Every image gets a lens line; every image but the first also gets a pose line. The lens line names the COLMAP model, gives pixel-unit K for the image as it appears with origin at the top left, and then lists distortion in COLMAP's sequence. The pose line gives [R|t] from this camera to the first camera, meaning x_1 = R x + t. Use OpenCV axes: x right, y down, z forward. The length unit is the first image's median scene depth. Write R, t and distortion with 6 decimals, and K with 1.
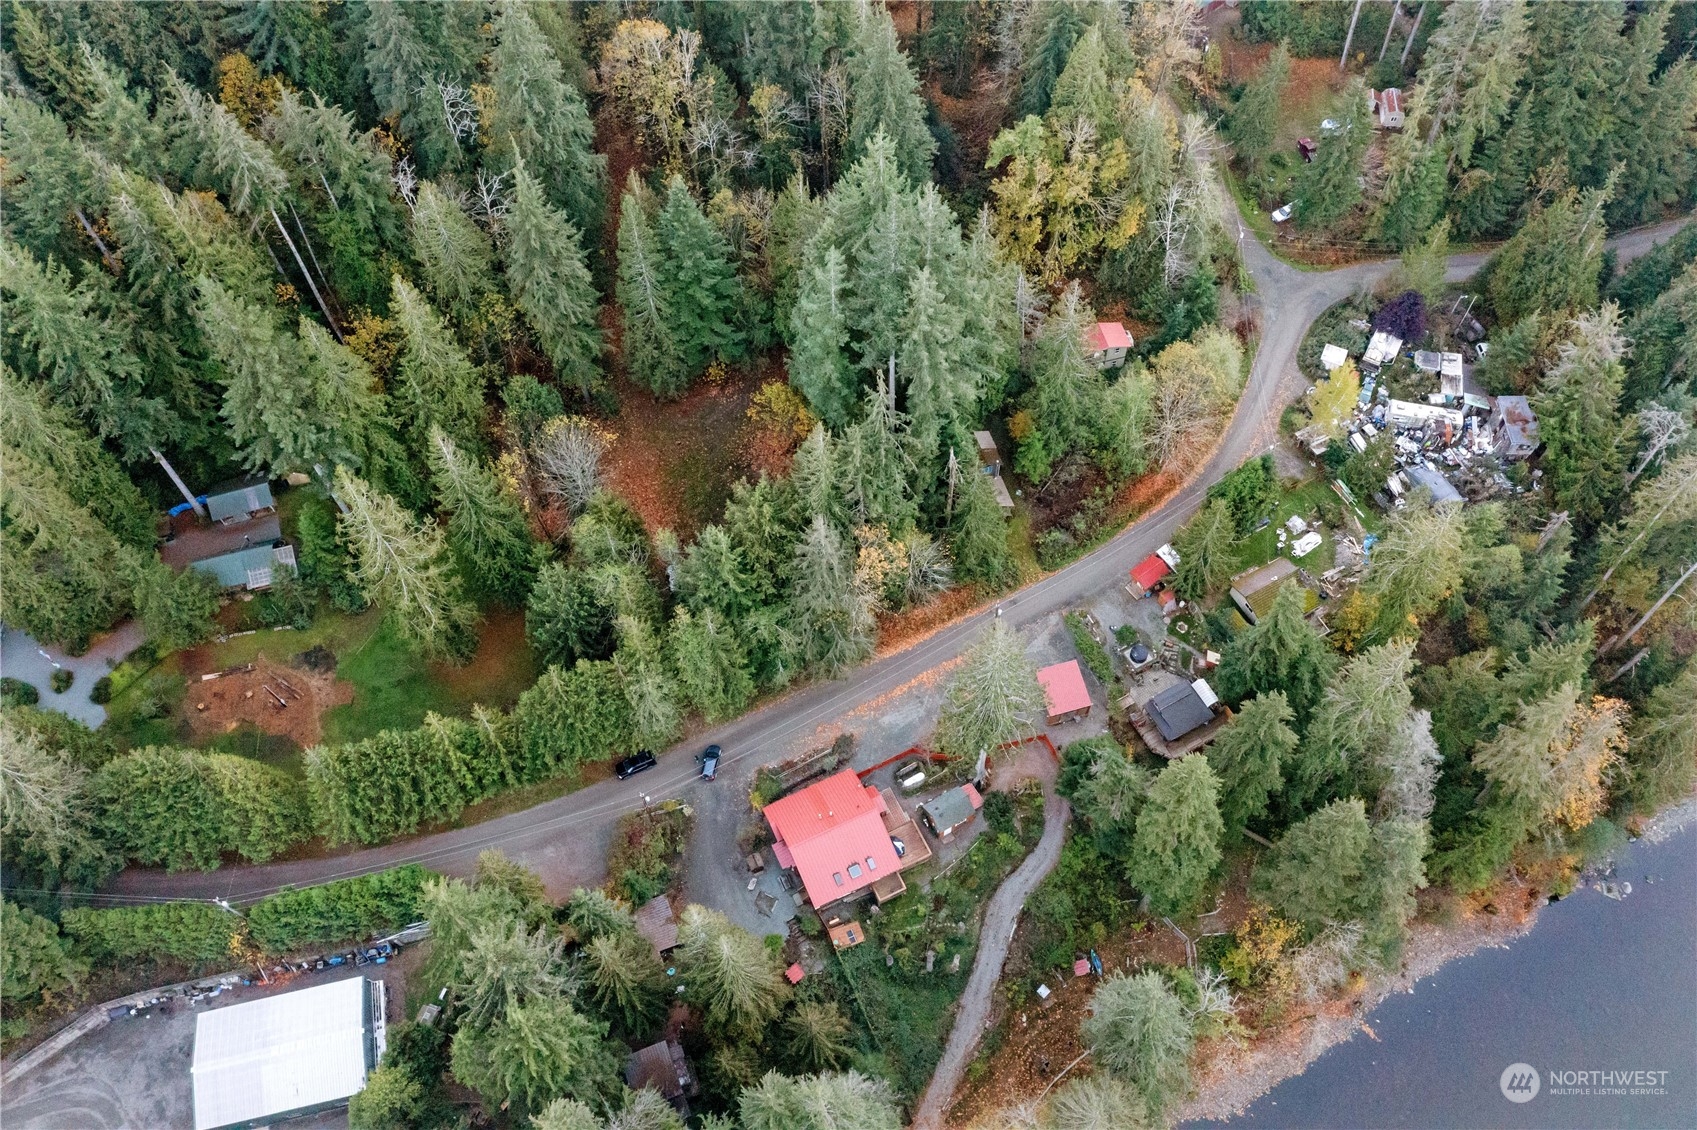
lens RADIAL K [[1344.4, 0, 849.4], [0, 1344.4, 563.3], [0, 0, 1]] dist [-0.025506, 0.010851]
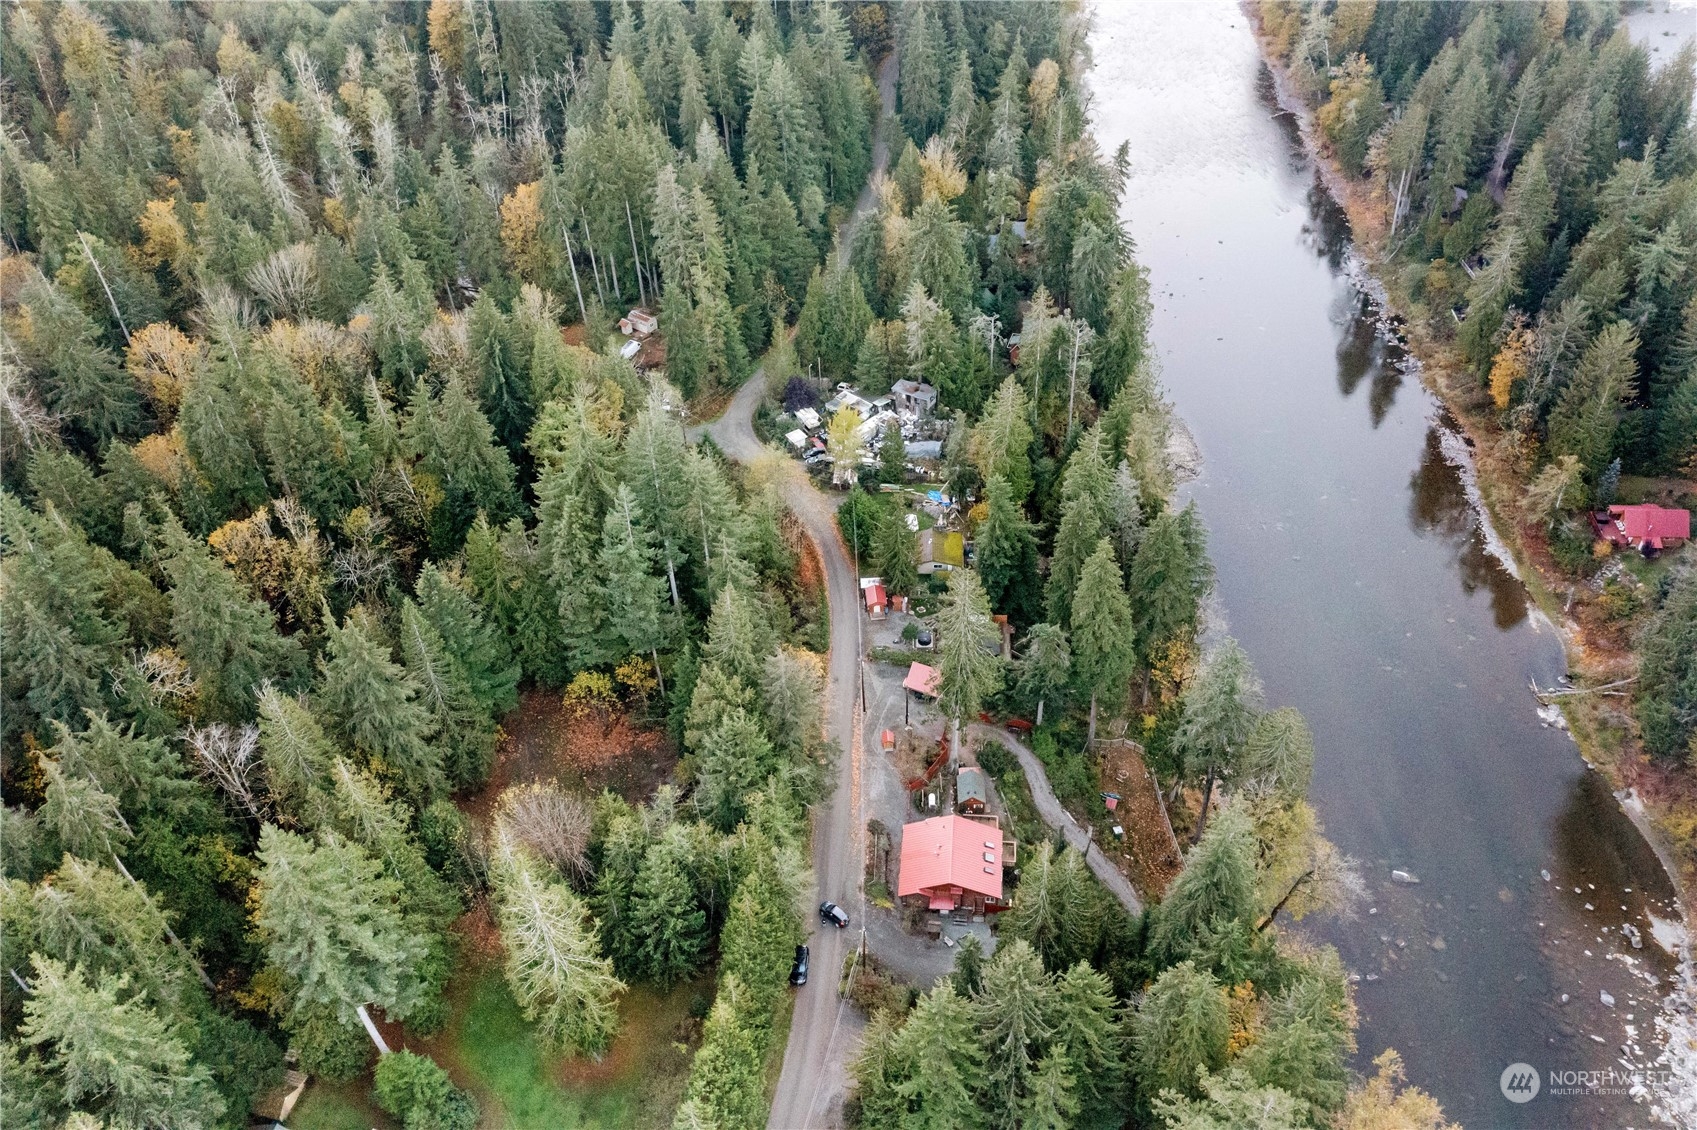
lens RADIAL K [[1344.4, 0, 855.3], [0, 1344.4, 565.7], [0, 0, 1]] dist [-0.025506, 0.010851]
pose [[0.511073, -0.562000, 0.650355, -0.604933], [0.744128, 0.667995, -0.007520, -0.017841], [-0.430207, 0.487791, 0.759594, 0.026227]]
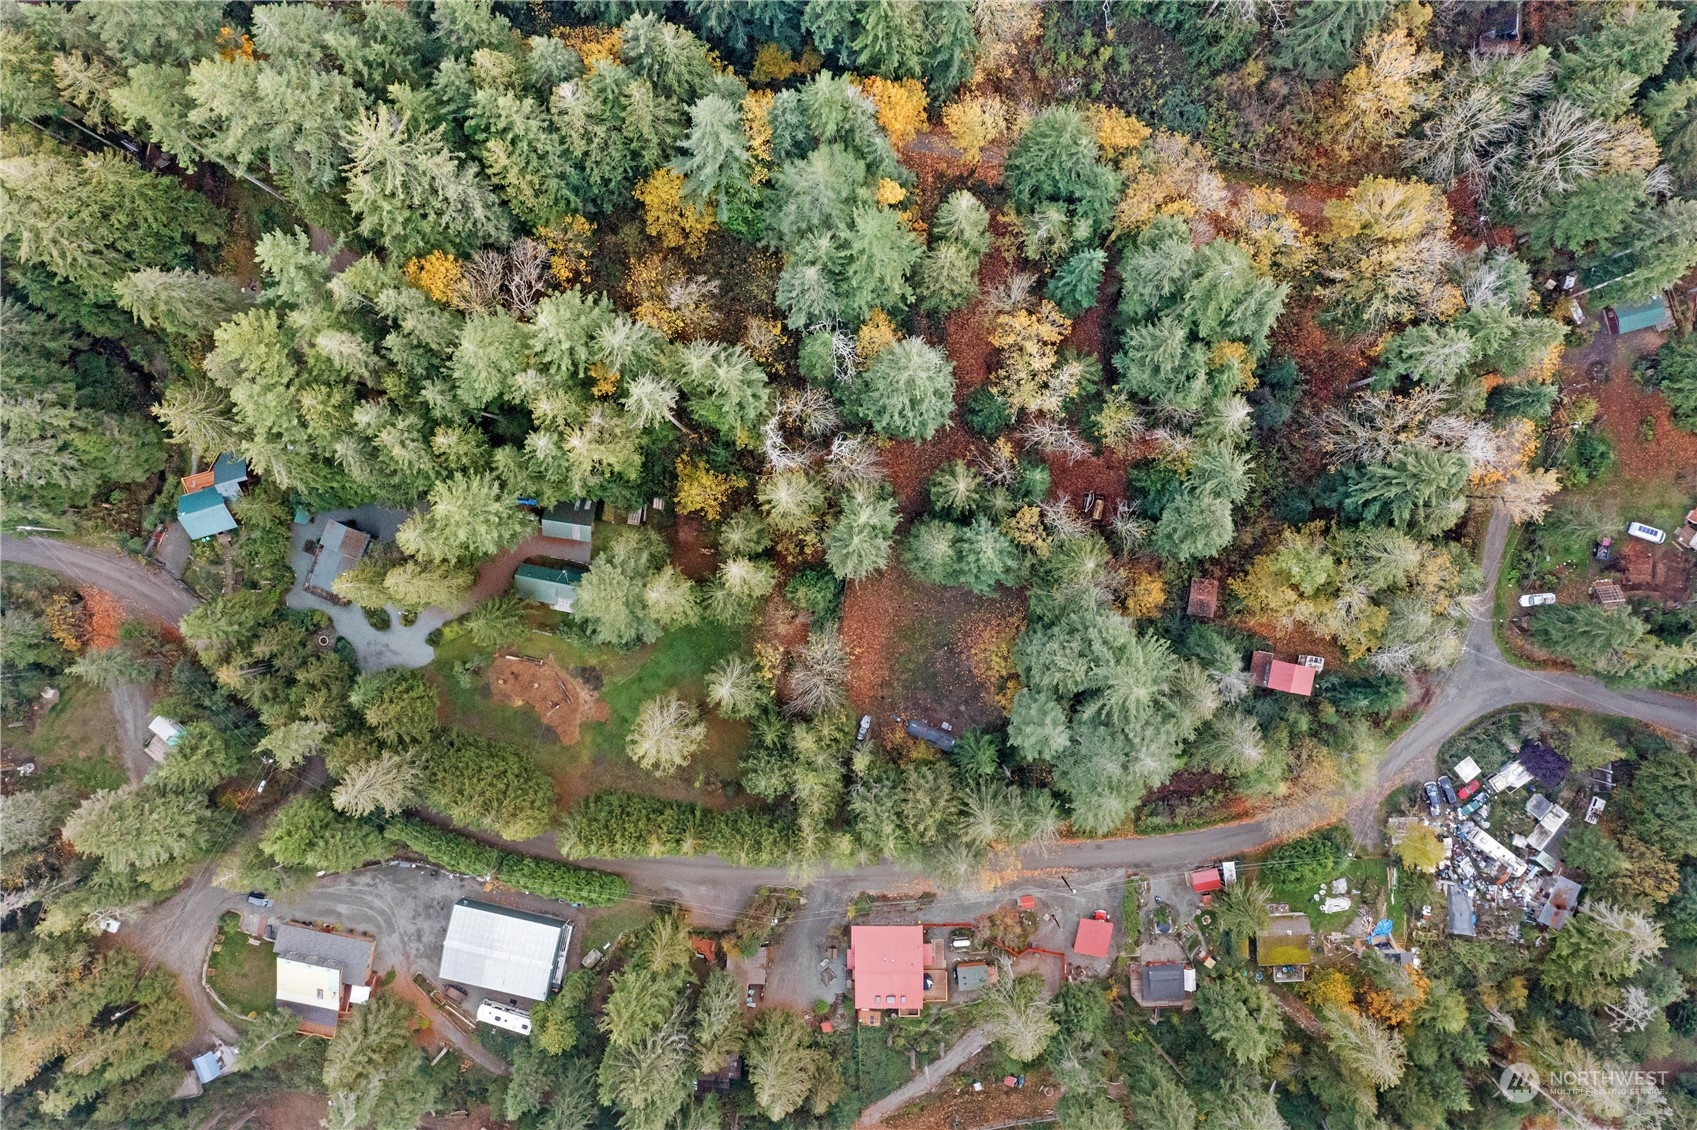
lens RADIAL K [[1344.4, 0, 845.6], [0, 1344.4, 560.8], [0, 0, 1]] dist [-0.025506, 0.010851]
pose [[0.903681, 0.428161, 0.006204, -0.221696], [-0.365900, 0.764584, 0.530593, -0.775865], [0.222436, -0.481757, 0.847604, 0.000498]]
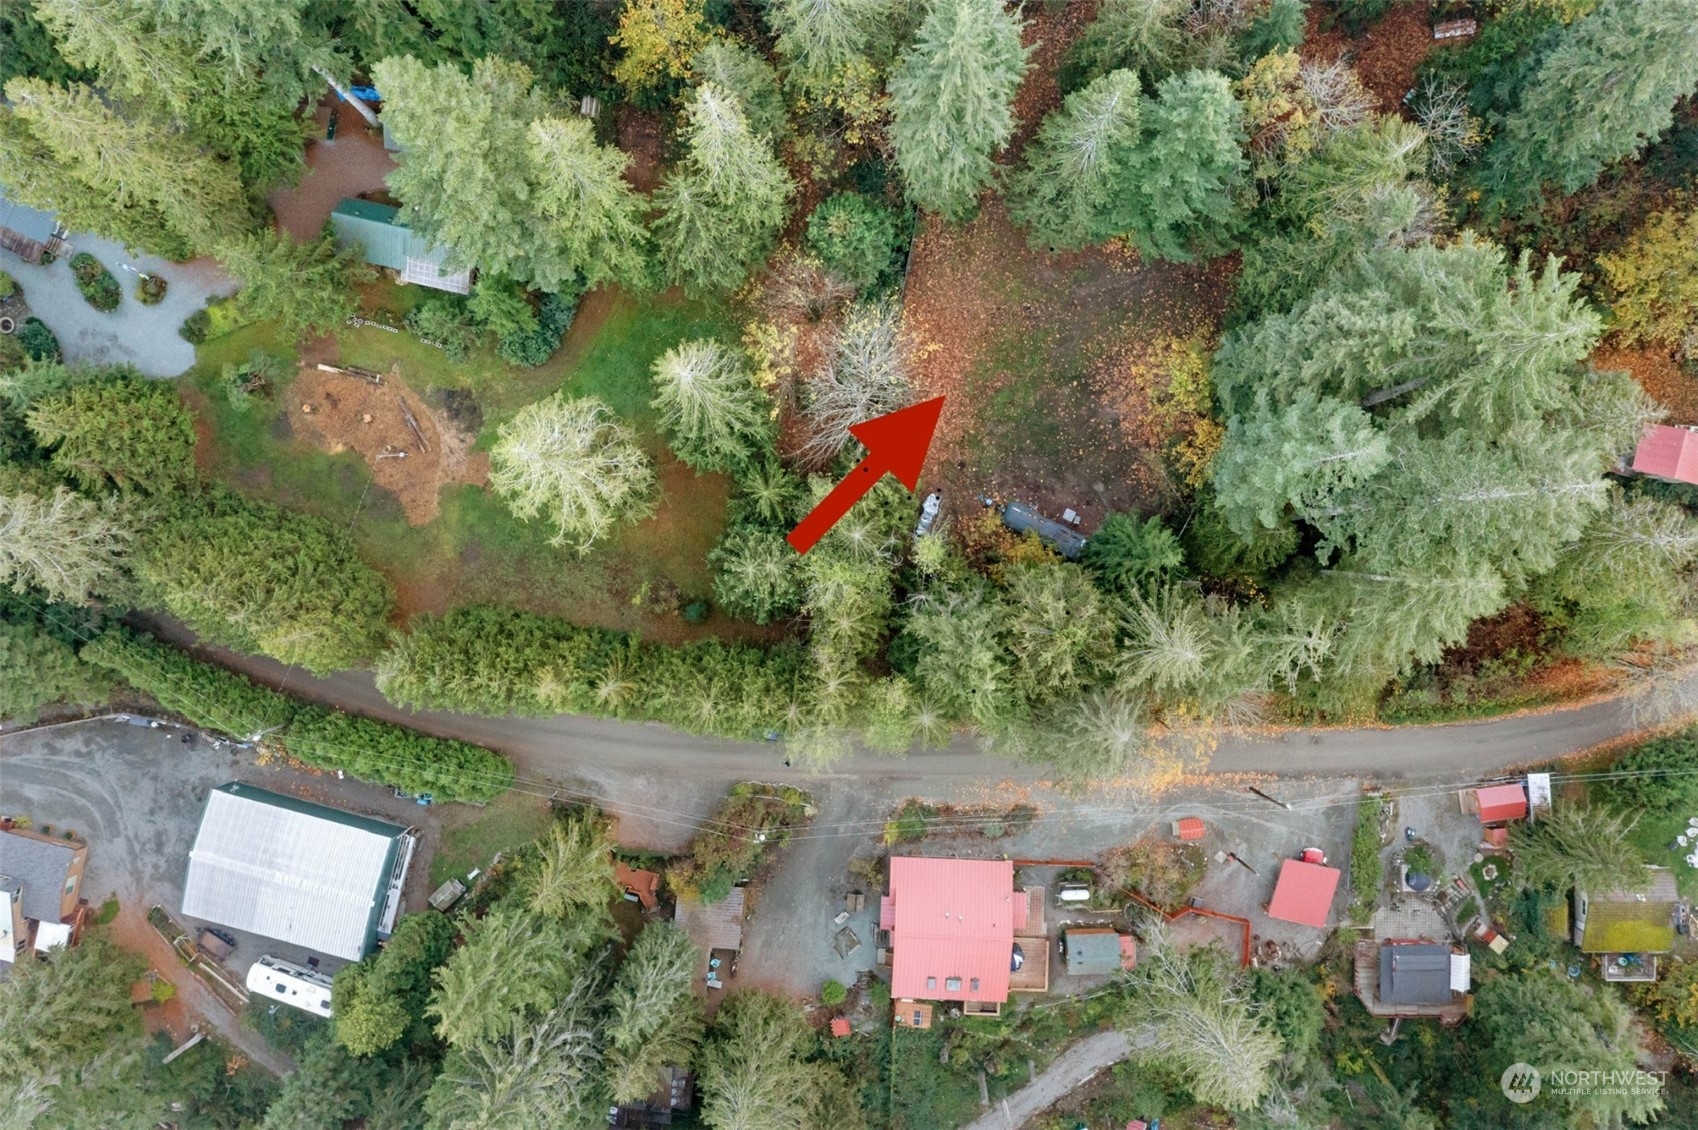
lens RADIAL K [[1346.4, 0, 843.2], [0, 1346.4, 565.6], [0, 0, 1]] dist [-0.025384, 0.004911]
pose [[0.884660, 0.466143, 0.009338, -0.165683], [-0.398295, 0.745181, 0.534852, -0.343275], [0.242359, -0.476882, 0.844894, 0.356493]]
